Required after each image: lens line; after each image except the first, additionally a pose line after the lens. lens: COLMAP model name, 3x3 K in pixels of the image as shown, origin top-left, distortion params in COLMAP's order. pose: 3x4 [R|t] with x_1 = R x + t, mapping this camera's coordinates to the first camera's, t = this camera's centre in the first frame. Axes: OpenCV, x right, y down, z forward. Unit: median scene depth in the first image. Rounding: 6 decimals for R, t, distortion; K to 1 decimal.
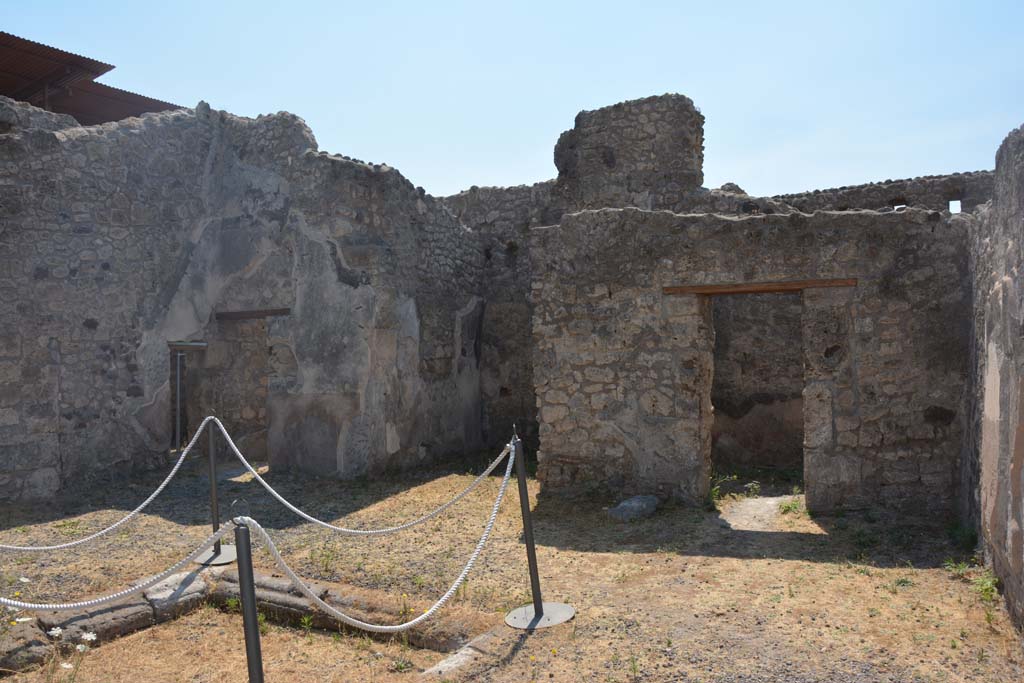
lens RADIAL K [[798.6, 0, 512.3], [0, 798.6, 350.6], [0, 0, 1]] dist [-0.159539, 0.119245]
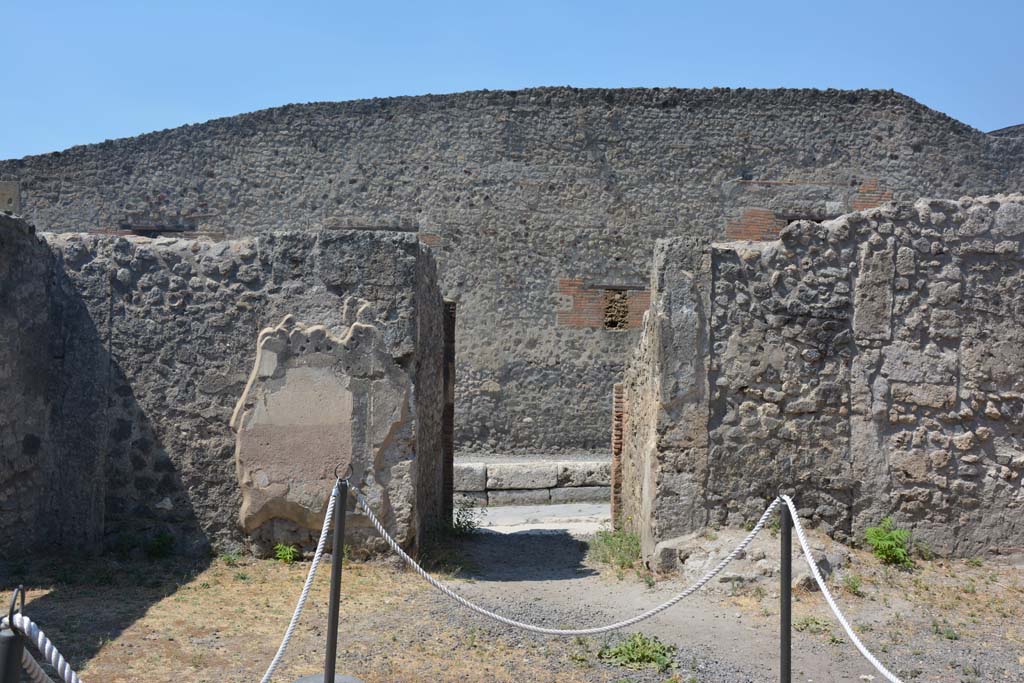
lens RADIAL K [[999.8, 0, 521.4], [0, 999.8, 343.7], [0, 0, 1]] dist [-0.037910, 0.000000]
pose [[-0.425737, 0.024580, 0.904513, -0.541621], [0.001758, 0.999652, -0.026337, -0.002889], [-0.904845, -0.009622, -0.425631, 0.672612]]
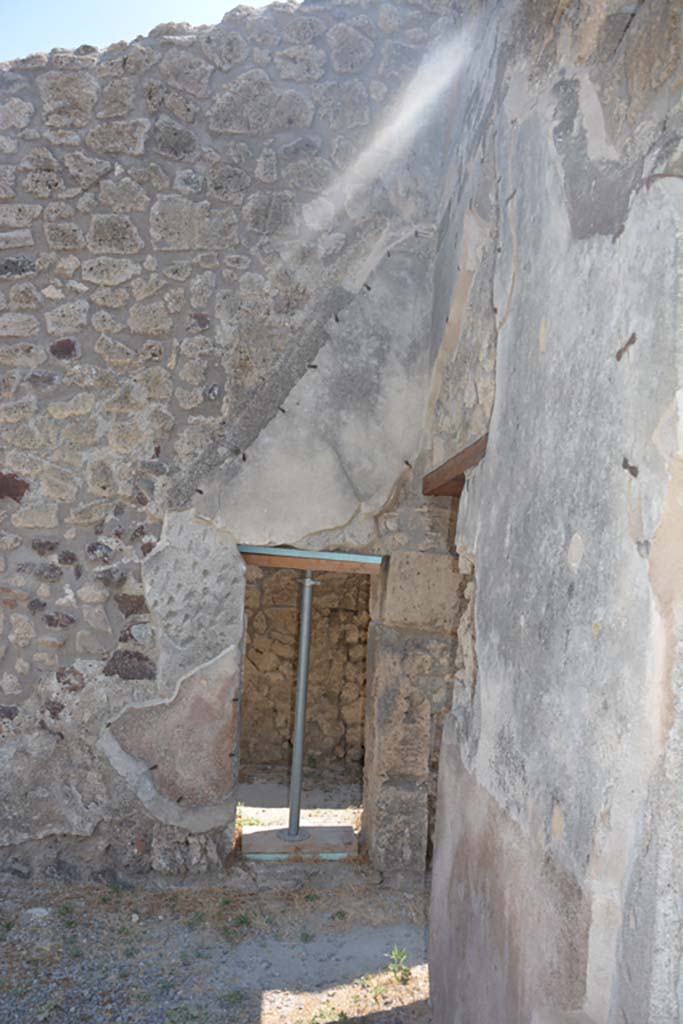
lens RADIAL K [[798.6, 0, 339.3], [0, 798.6, 515.8], [0, 0, 1]] dist [-0.159539, 0.119245]
pose [[0.520954, -0.009282, -0.853534, -0.090465], [-0.069960, 0.996112, -0.053532, -0.008284], [0.850713, 0.087601, 0.518280, 0.862211]]
